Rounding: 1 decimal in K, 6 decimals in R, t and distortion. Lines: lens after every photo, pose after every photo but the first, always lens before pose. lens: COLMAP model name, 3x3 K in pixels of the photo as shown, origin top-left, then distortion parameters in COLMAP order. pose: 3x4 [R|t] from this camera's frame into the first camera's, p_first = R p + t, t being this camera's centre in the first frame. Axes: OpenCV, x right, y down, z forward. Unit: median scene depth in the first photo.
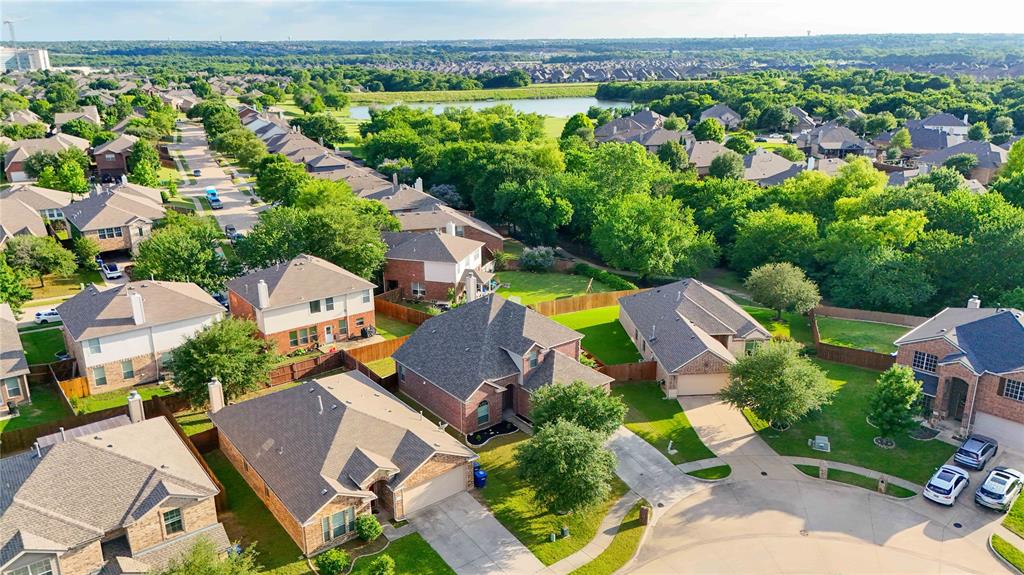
lens RADIAL K [[755.8, 0, 513.2], [0, 755.8, 284.5], [0, 0, 1]] dist [0.053308, -0.032631]
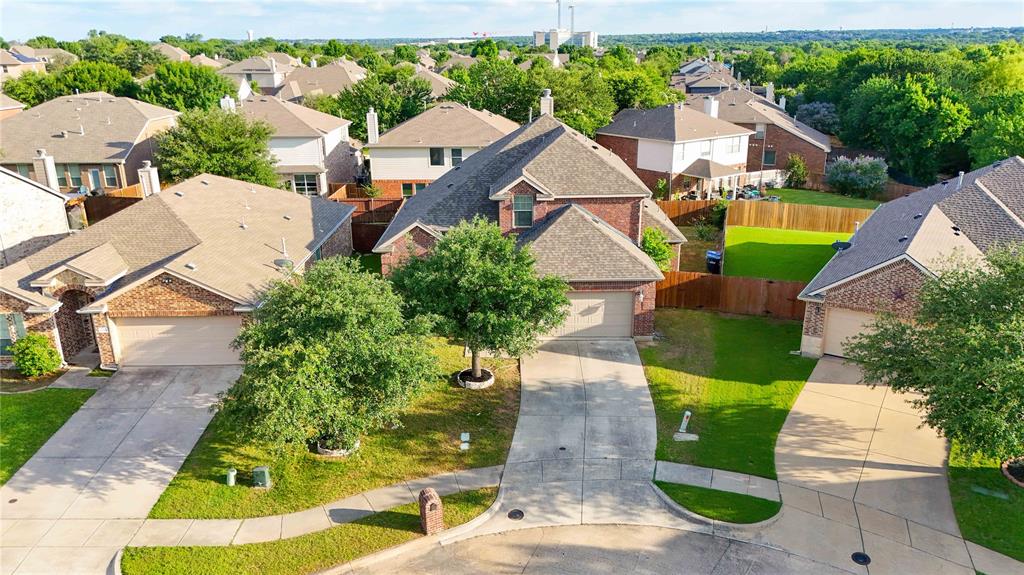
lens RADIAL K [[755.8, 0, 511.9], [0, 755.8, 288.7], [0, 0, 1]] dist [0.053308, -0.032631]
pose [[0.788833, 0.189158, -0.584775, 0.356569], [-0.180353, 0.980816, 0.073979, 0.117288], [0.587551, 0.047109, 0.807815, 0.560777]]
